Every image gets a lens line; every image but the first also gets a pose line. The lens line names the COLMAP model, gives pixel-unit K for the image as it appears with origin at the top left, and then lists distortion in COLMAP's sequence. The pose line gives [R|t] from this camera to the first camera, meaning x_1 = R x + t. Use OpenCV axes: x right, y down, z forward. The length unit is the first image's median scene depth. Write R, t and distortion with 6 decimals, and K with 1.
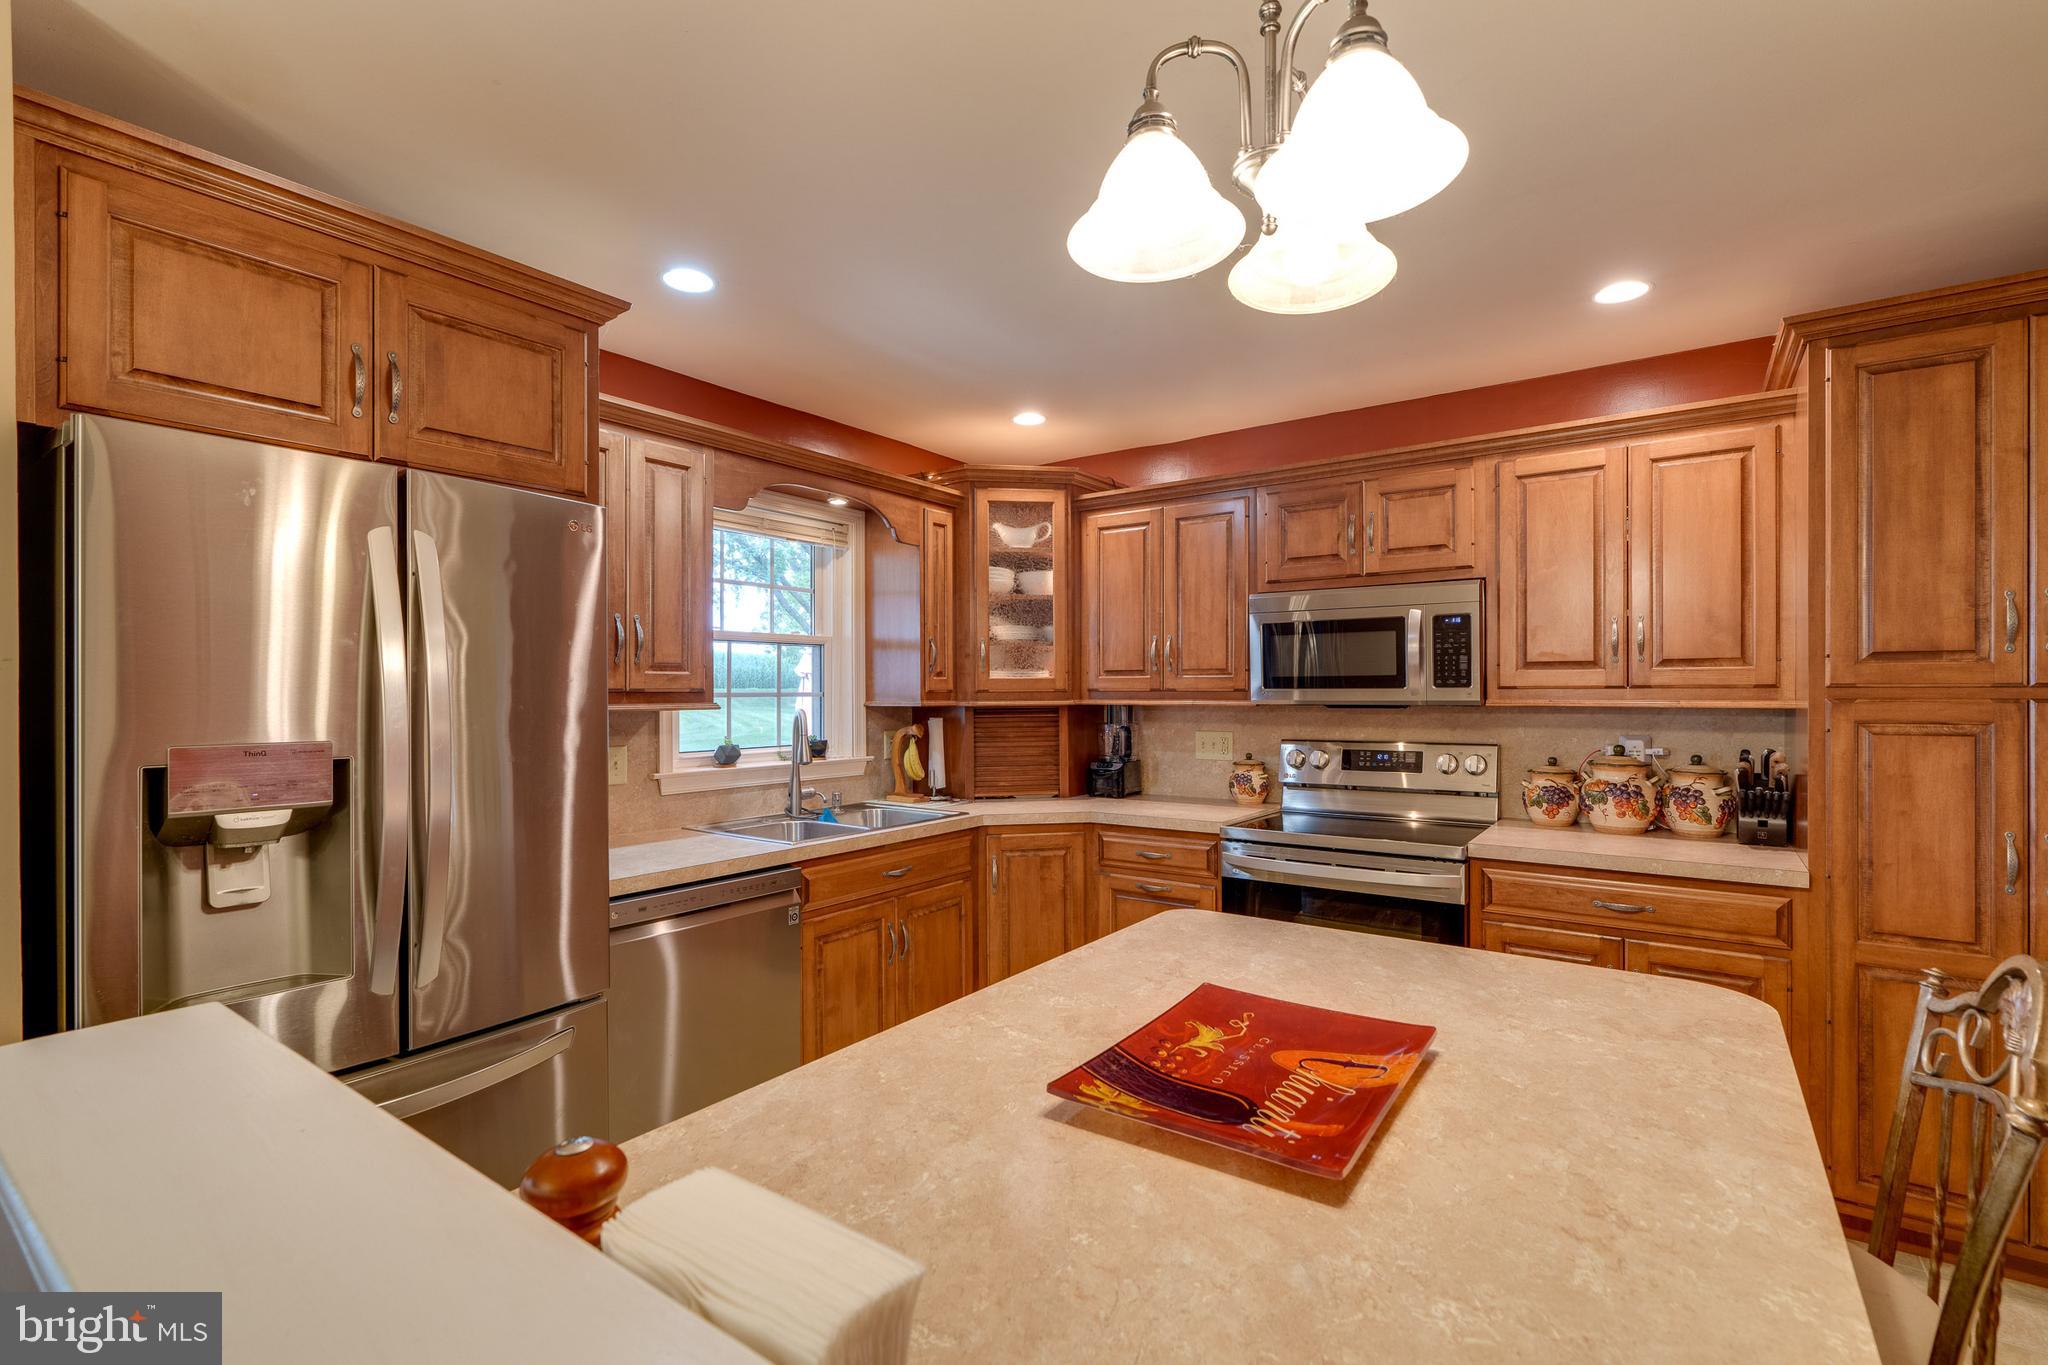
lens RADIAL K [[915.8, 0, 1023.4], [0, 915.8, 686.7], [0, 0, 1]] dist [0.000240, -0.000059]
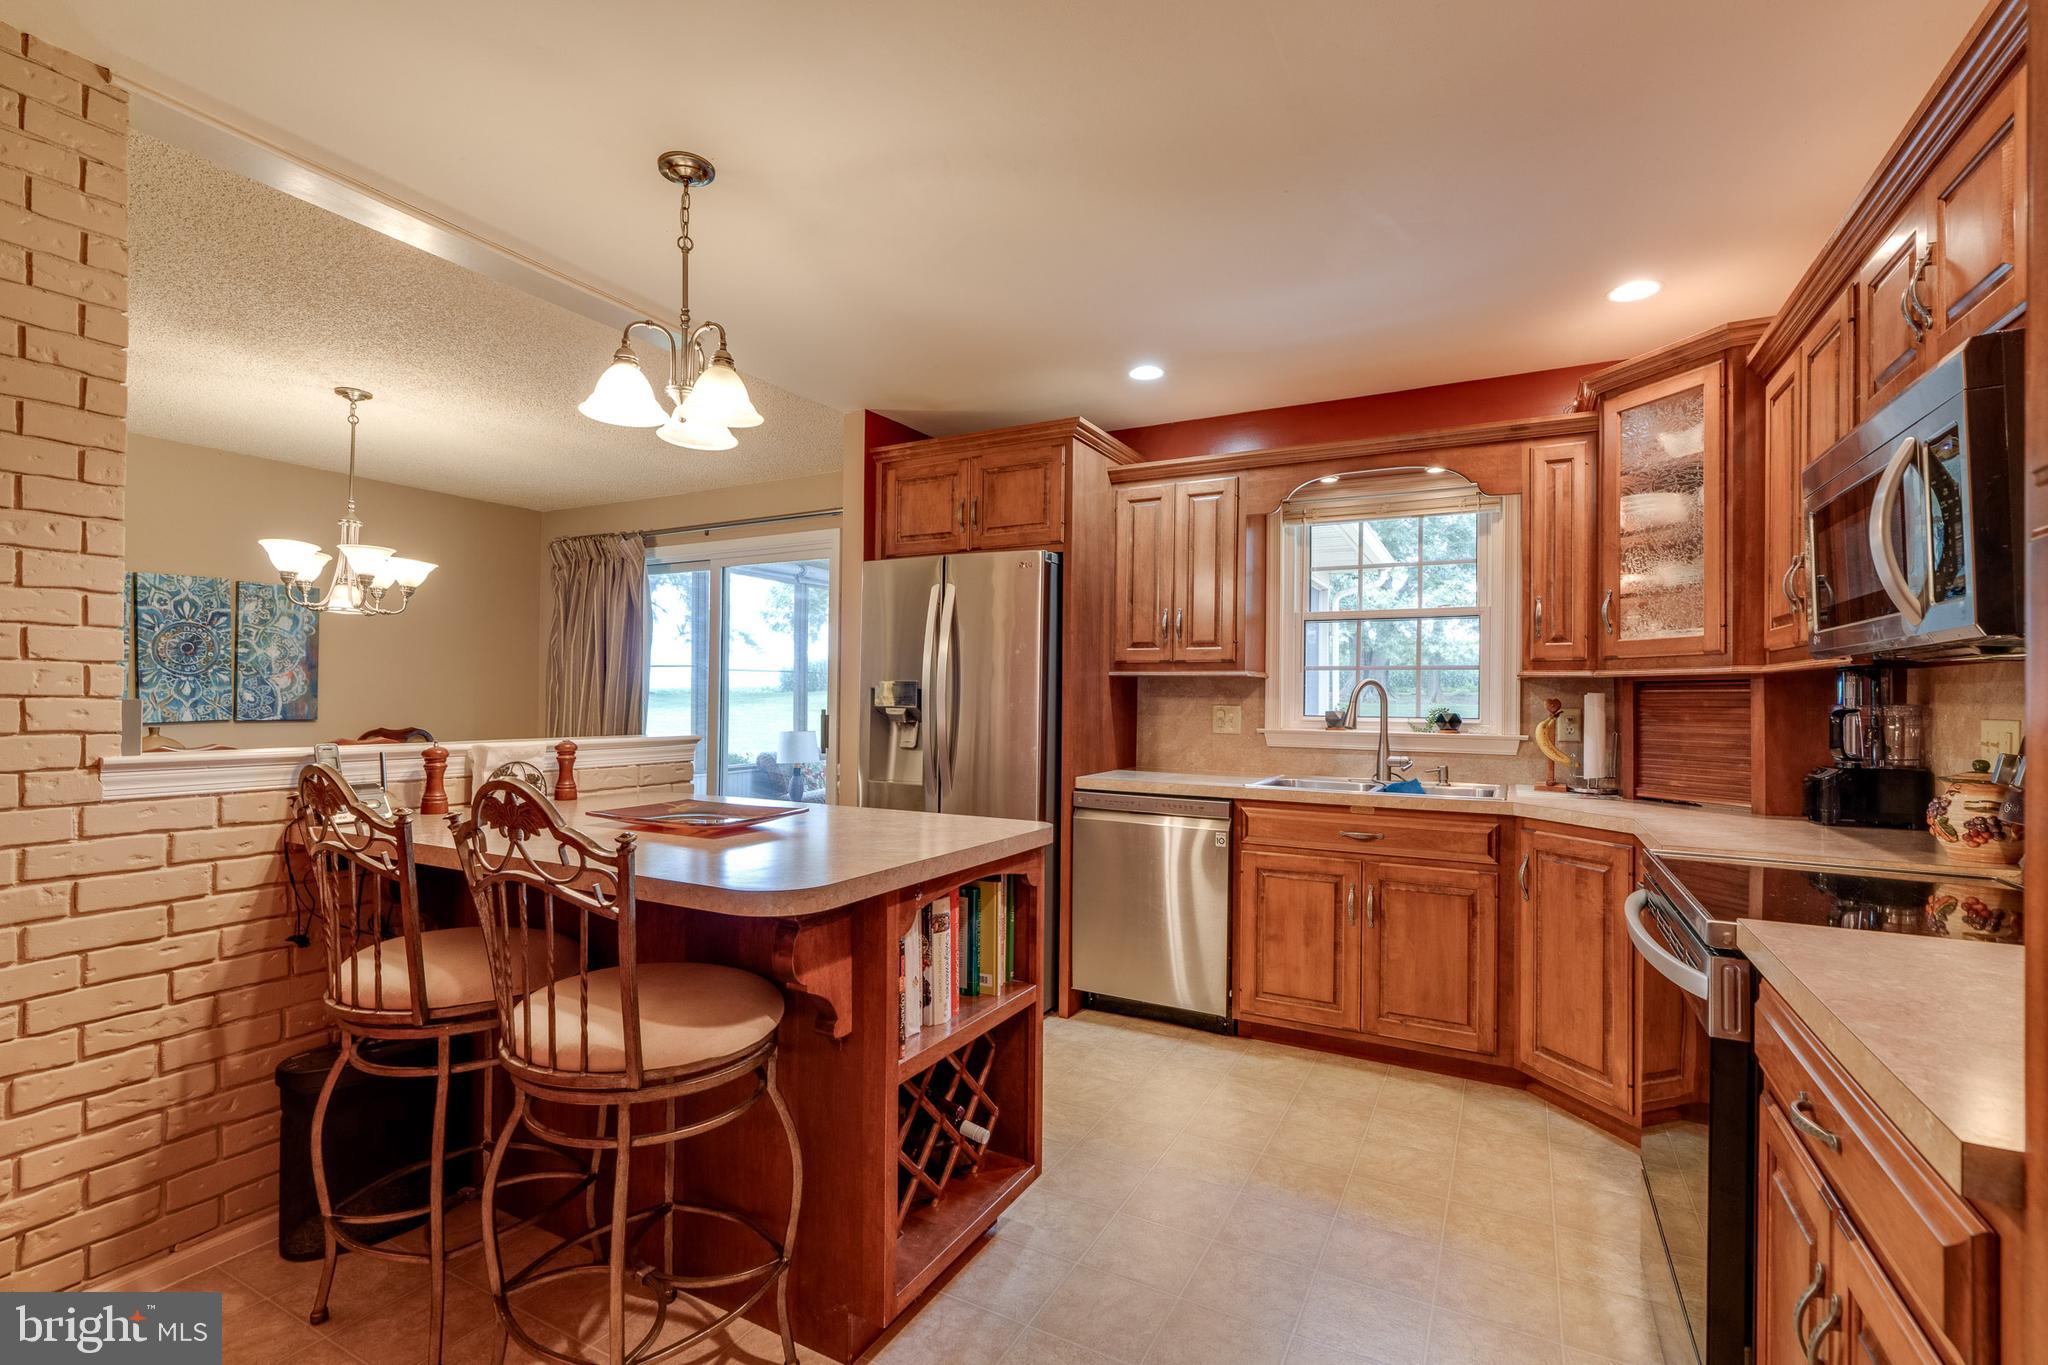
lens RADIAL K [[915.8, 0, 1026.5], [0, 915.8, 686.9], [0, 0, 1]] dist [0.000240, -0.000059]
pose [[0.137142, -0.008707, -0.990513, 0.699597], [-0.007150, 0.999927, -0.009780, 0.043640], [0.990526, 0.008424, 0.137070, 0.424298]]
